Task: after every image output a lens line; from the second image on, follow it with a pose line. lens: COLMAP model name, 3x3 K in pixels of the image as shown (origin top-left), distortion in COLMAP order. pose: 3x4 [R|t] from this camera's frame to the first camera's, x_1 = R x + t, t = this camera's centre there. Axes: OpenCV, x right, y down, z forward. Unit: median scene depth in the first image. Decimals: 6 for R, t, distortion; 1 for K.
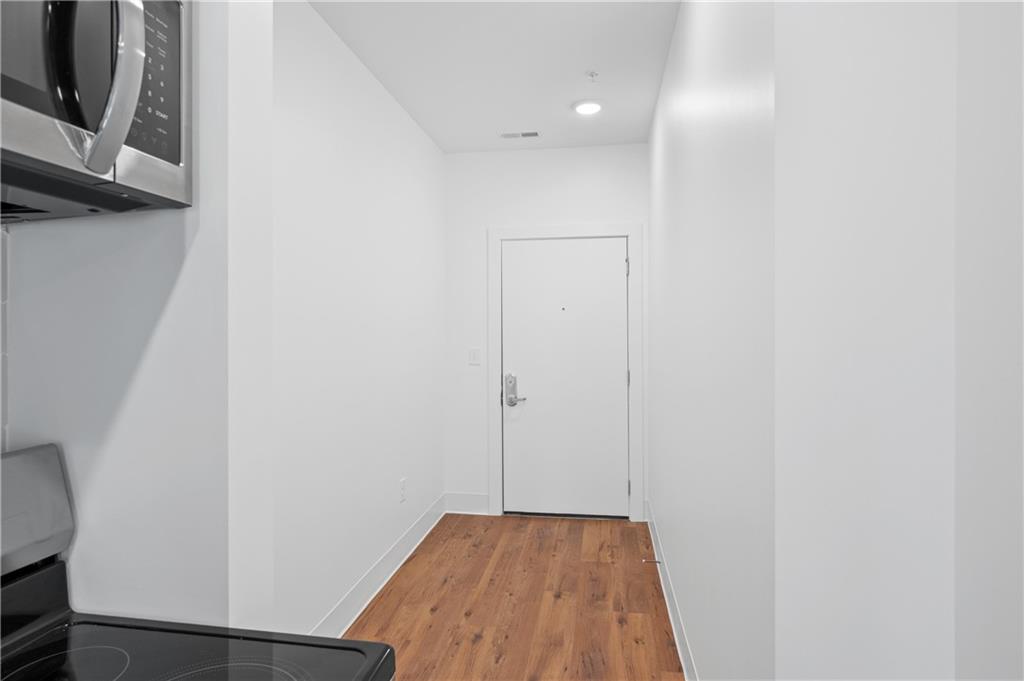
lens RADIAL K [[578.8, 0, 512.3], [0, 578.8, 326.1], [0, 0, 1]] dist [0.002713, 0.000725]
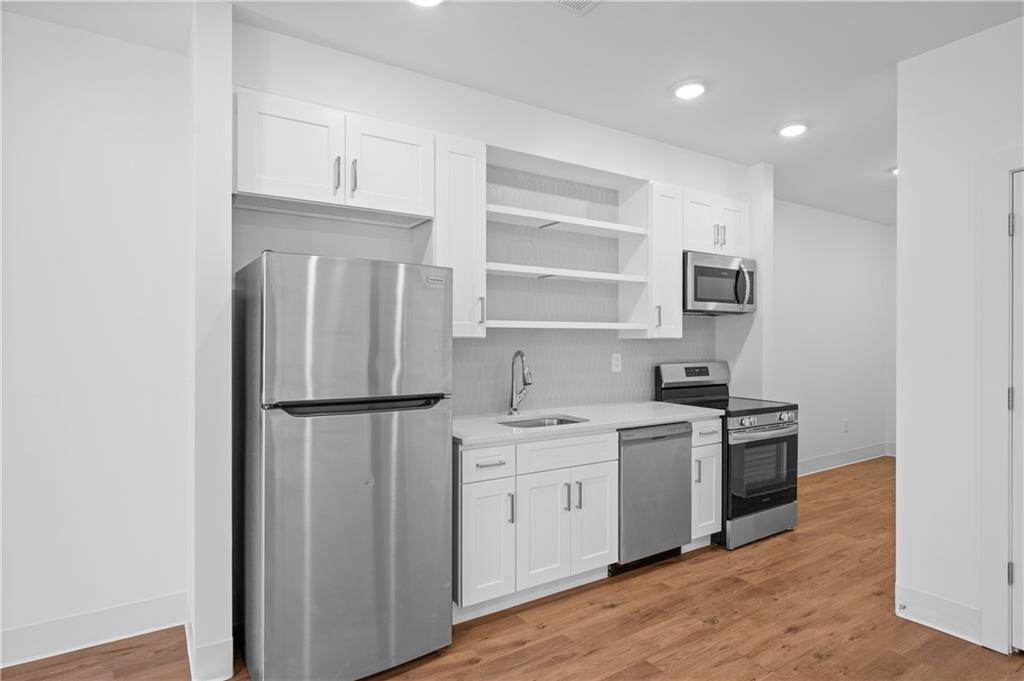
lens RADIAL K [[559.9, 0, 512.0], [0, 559.9, 340.5], [0, 0, 1]] dist [-0.001694, 0.000622]
pose [[0.665616, 0.000118, -0.746294, 1.516101], [0.003904, 0.999986, 0.003640, 0.008245], [0.746284, -0.005336, 0.665606, -3.478154]]
